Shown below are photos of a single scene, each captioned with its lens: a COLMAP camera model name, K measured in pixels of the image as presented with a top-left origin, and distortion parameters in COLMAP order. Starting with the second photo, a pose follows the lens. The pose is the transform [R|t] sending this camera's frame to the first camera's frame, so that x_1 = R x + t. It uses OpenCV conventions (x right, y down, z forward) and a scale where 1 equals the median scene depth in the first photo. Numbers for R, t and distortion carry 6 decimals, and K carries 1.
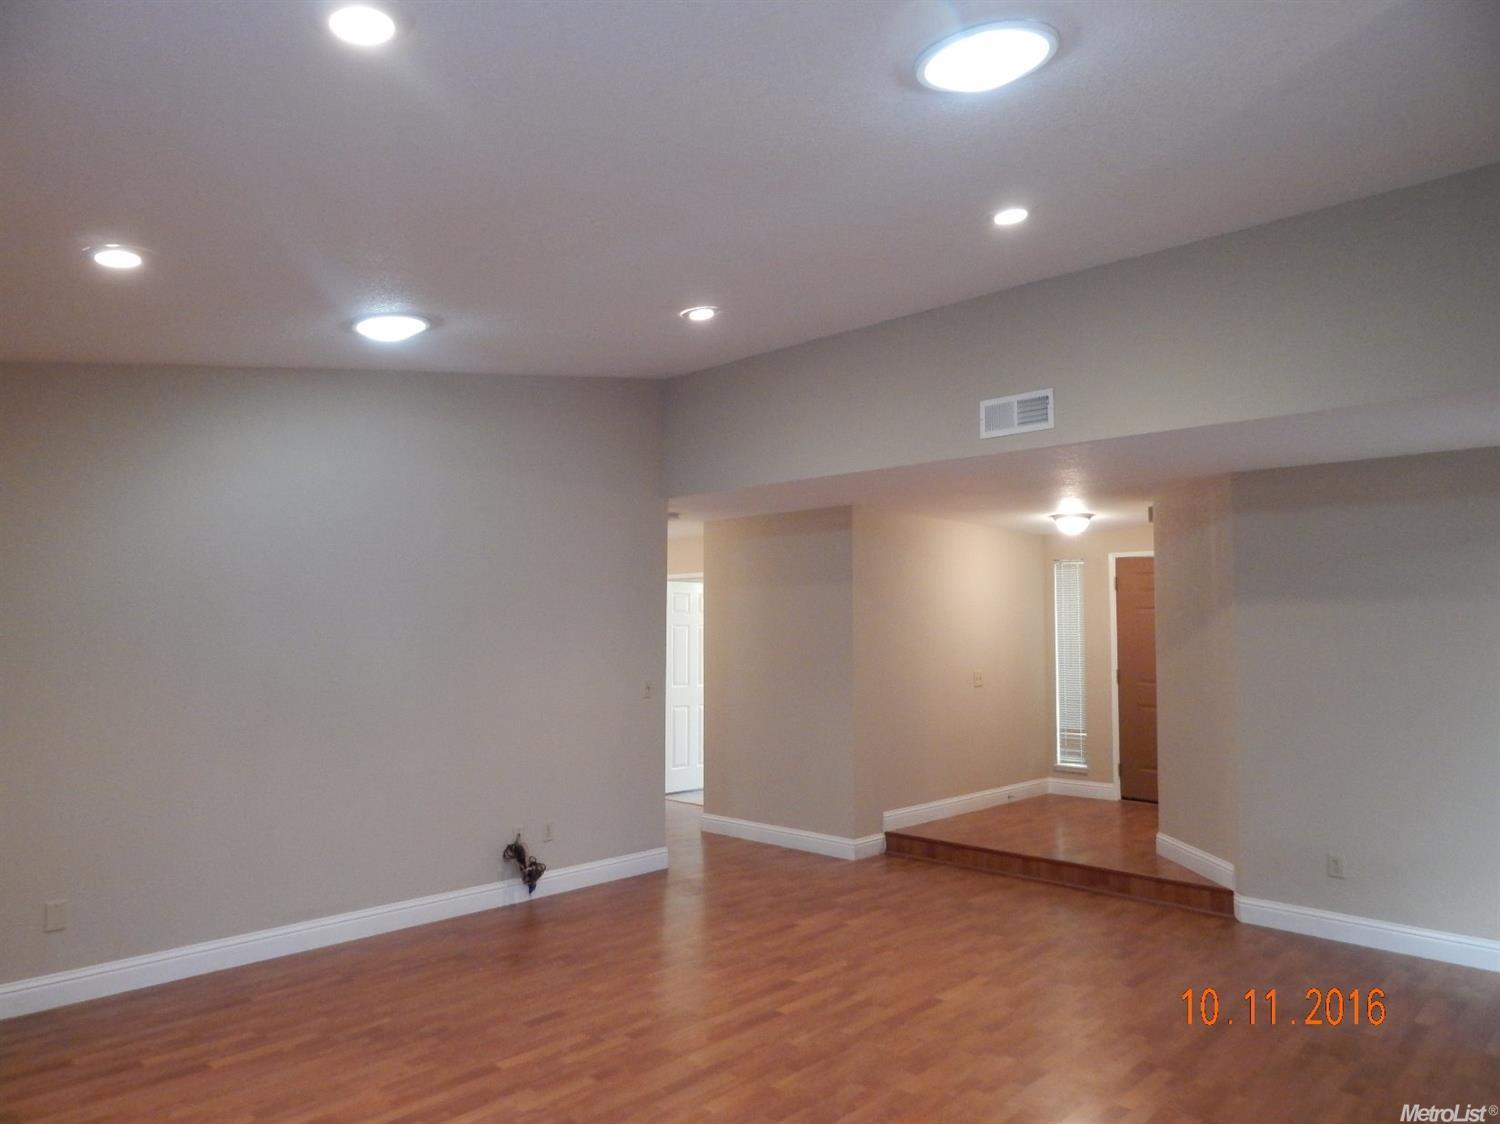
lens RADIAL K [[982.5, 0, 759.7], [0, 982.5, 554.7], [0, 0, 1]] dist [-0.000800, -0.008026]
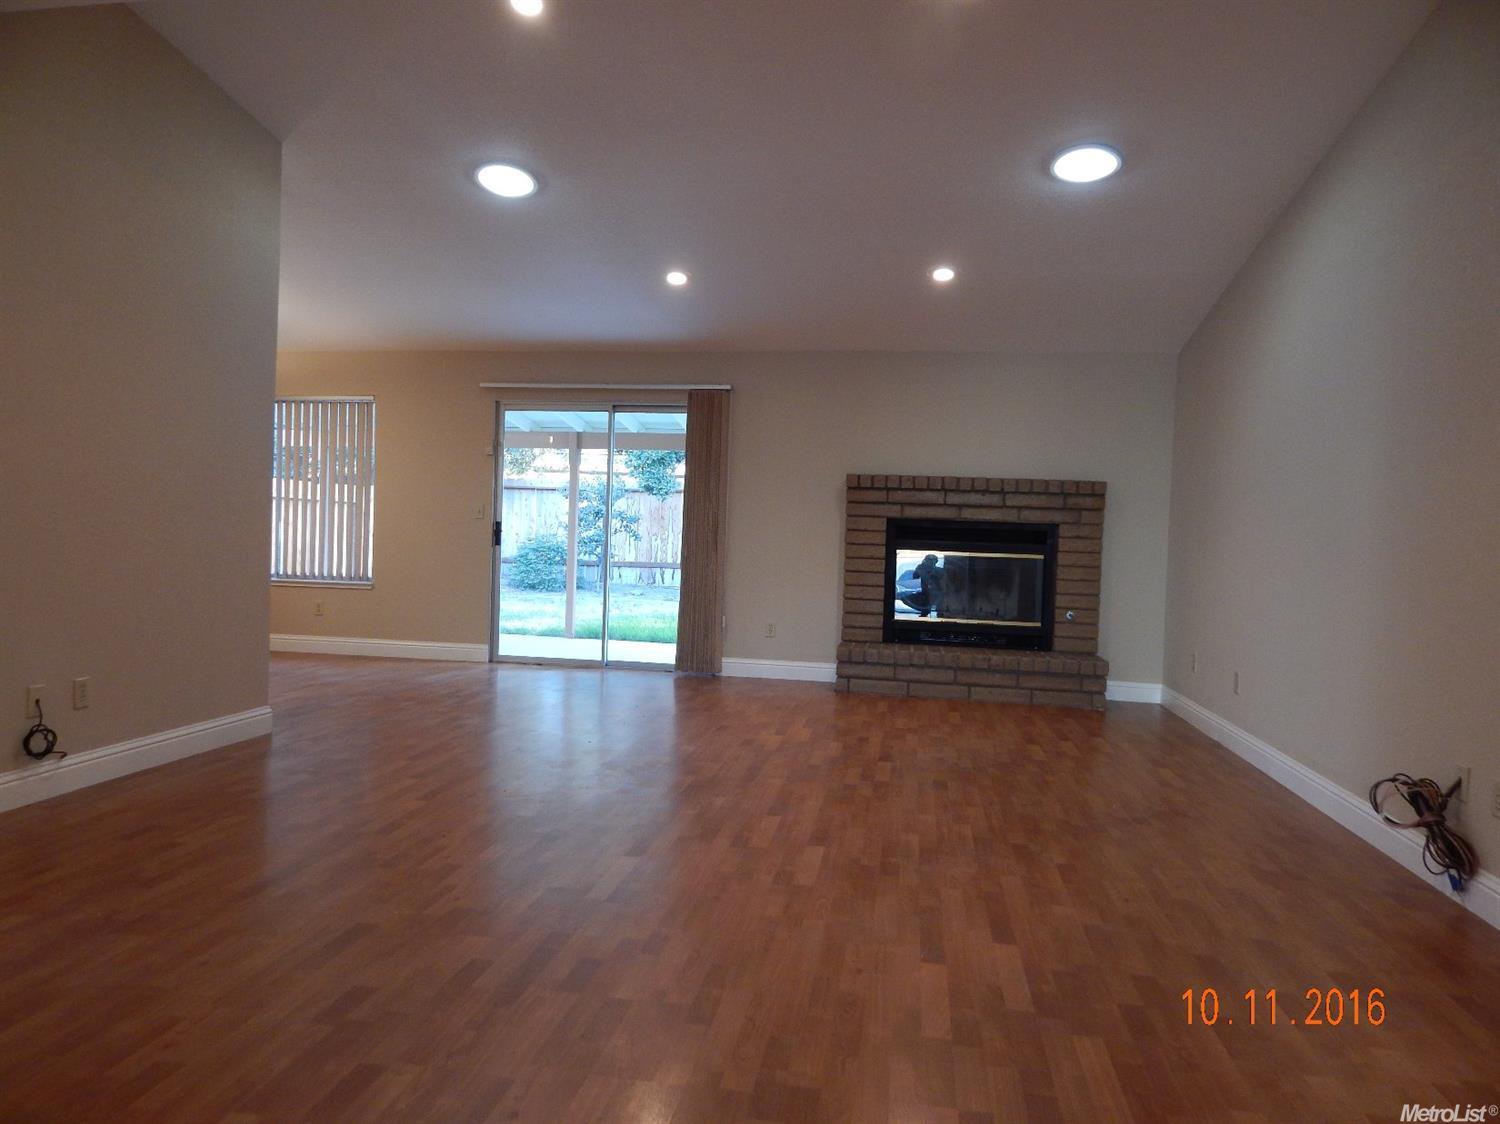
lens RADIAL K [[982.5, 0, 759.7], [0, 982.5, 554.7], [0, 0, 1]] dist [-0.000800, -0.008026]
pose [[-0.830067, -0.025987, -0.557058, 0.474822], [0.004555, 0.998564, -0.053371, 0.226891], [0.557645, -0.046839, -0.828757, 1.509180]]
